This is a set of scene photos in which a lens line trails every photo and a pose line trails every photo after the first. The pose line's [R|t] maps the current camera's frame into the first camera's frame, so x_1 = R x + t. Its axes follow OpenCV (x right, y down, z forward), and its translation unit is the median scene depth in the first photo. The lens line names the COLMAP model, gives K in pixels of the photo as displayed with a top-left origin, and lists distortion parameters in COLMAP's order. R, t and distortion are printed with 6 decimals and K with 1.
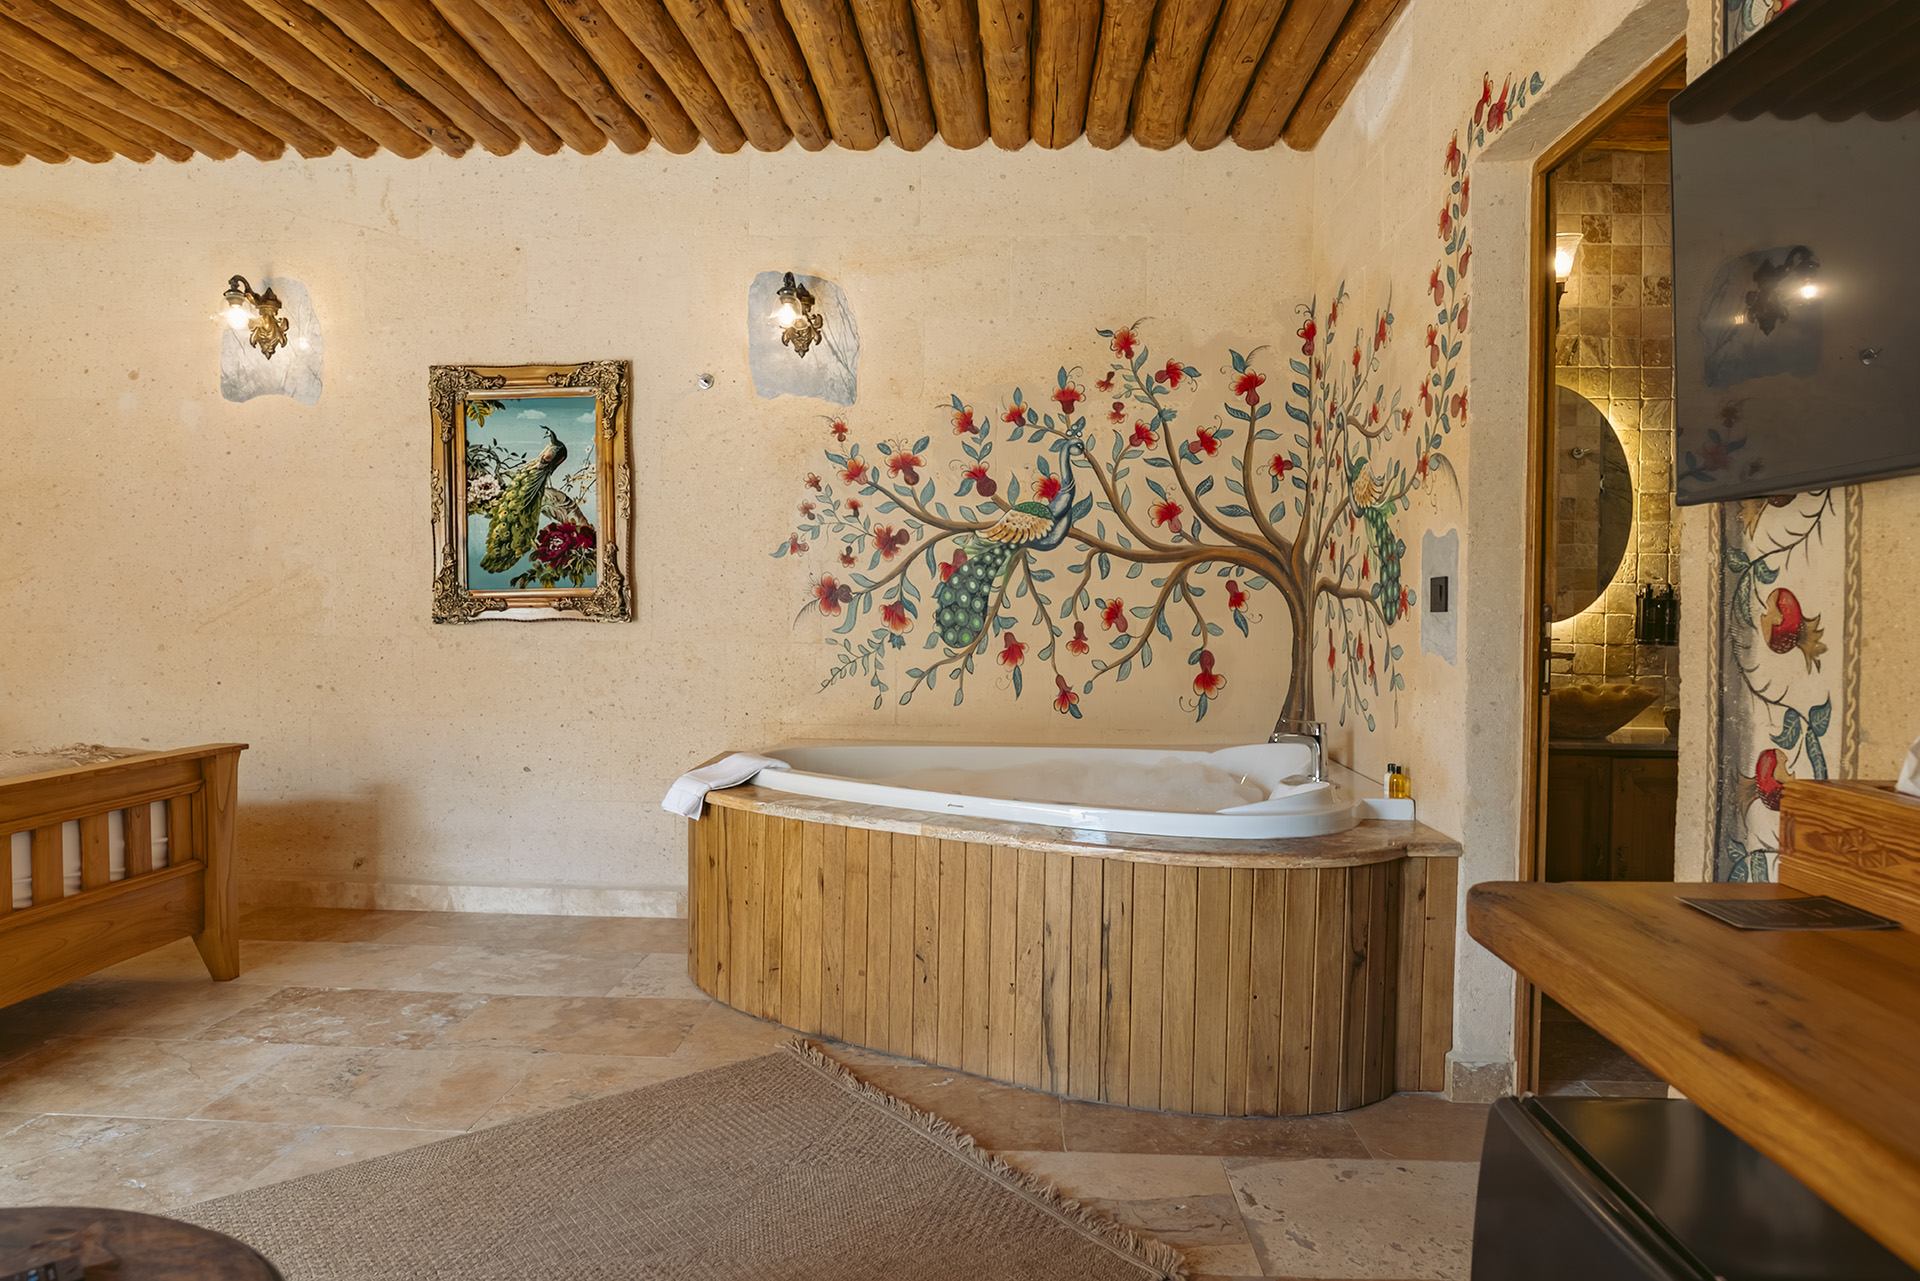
lens RADIAL K [[1107.2, 0, 973.6], [0, 1107.2, 627.1], [0, 0, 1]] dist [-0.027844, -0.000094]
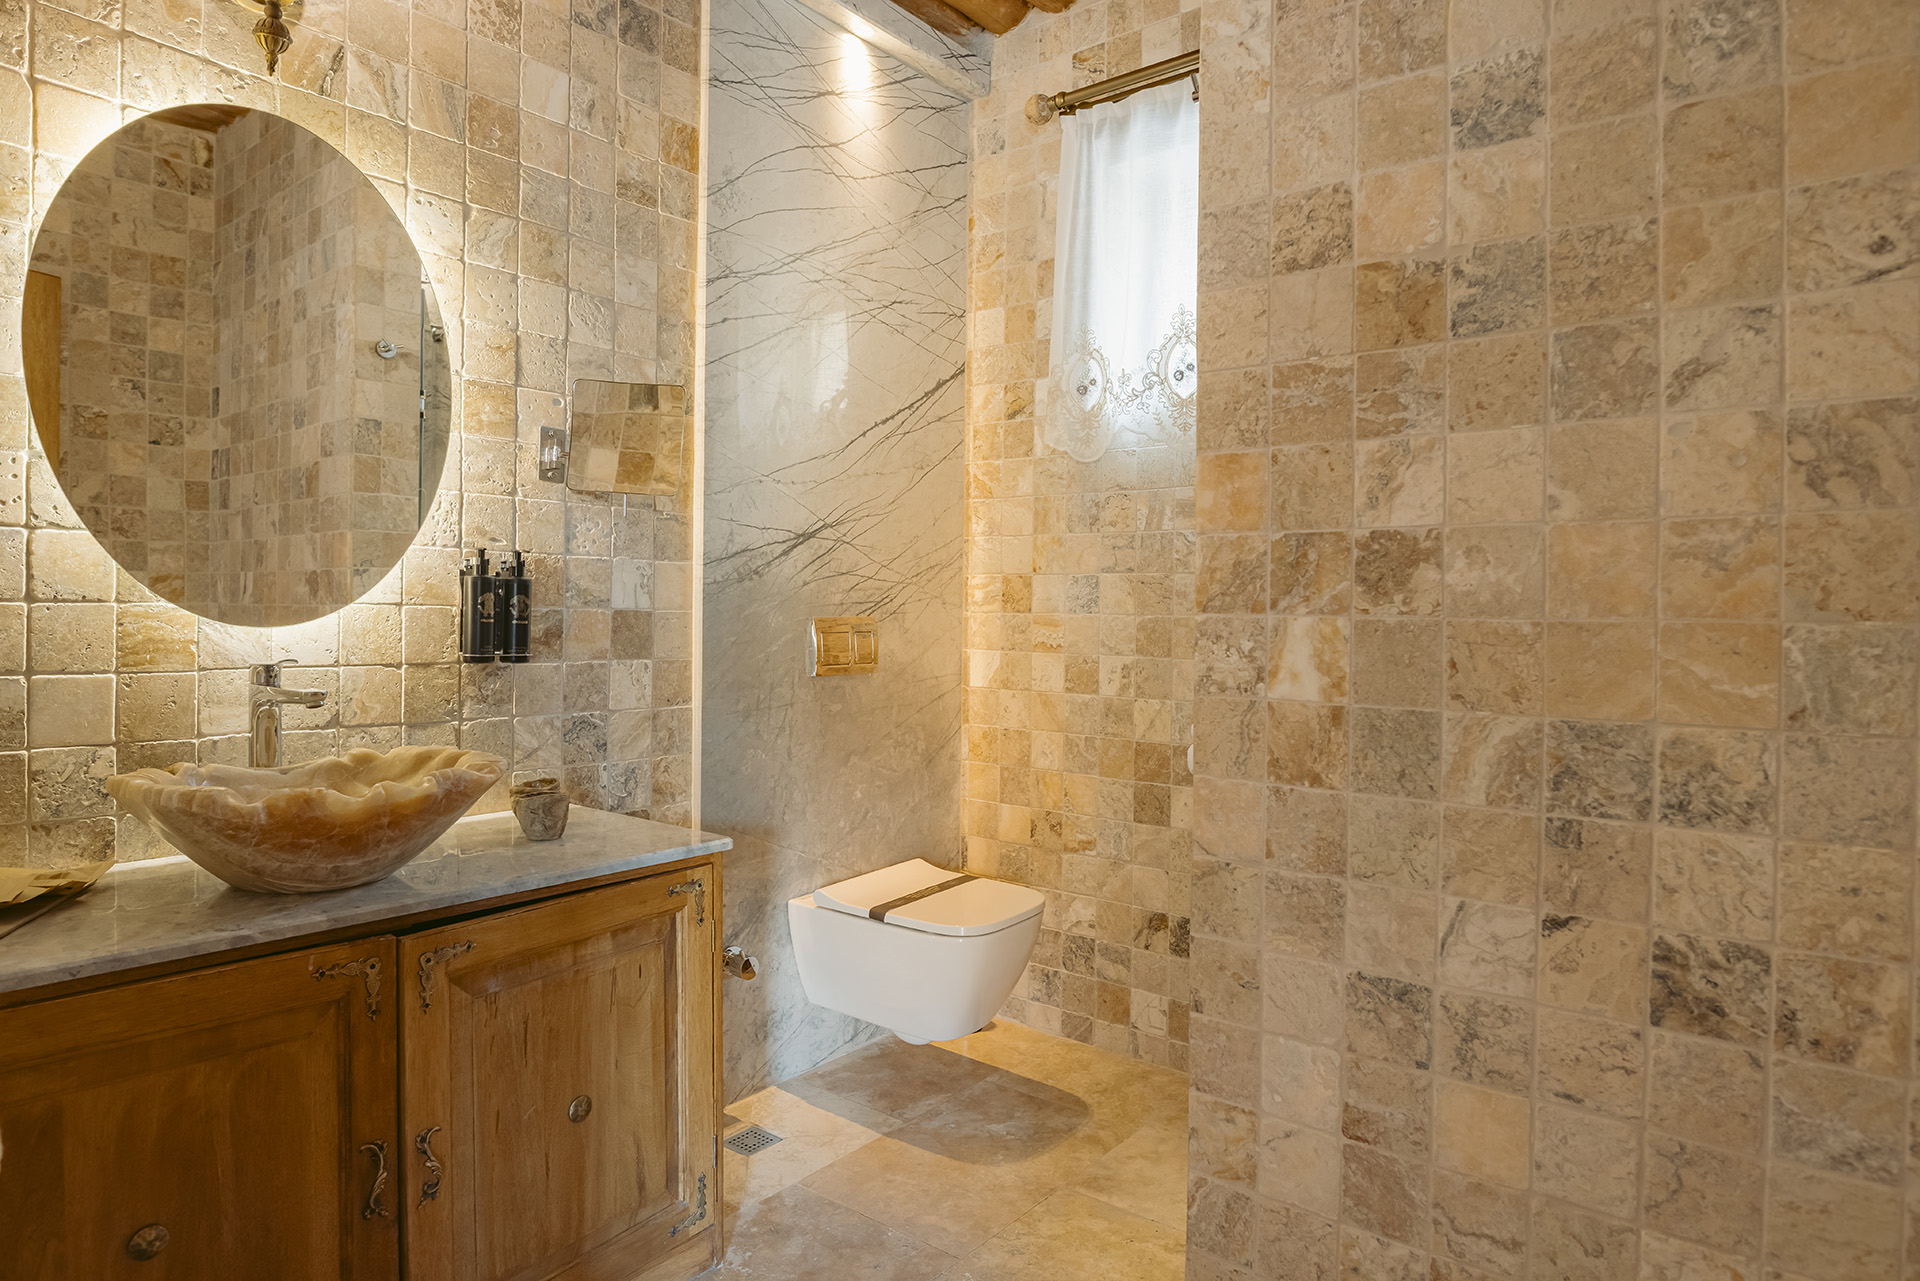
lens RADIAL K [[1107.2, 0, 969.4], [0, 1107.2, 625.9], [0, 0, 1]] dist [-0.027844, -0.000094]
pose [[0.584737, -0.016787, 0.811049, 0.315208], [0.011399, 0.999857, 0.012477, -0.005893], [-0.811143, 0.001949, 0.584845, 0.486809]]
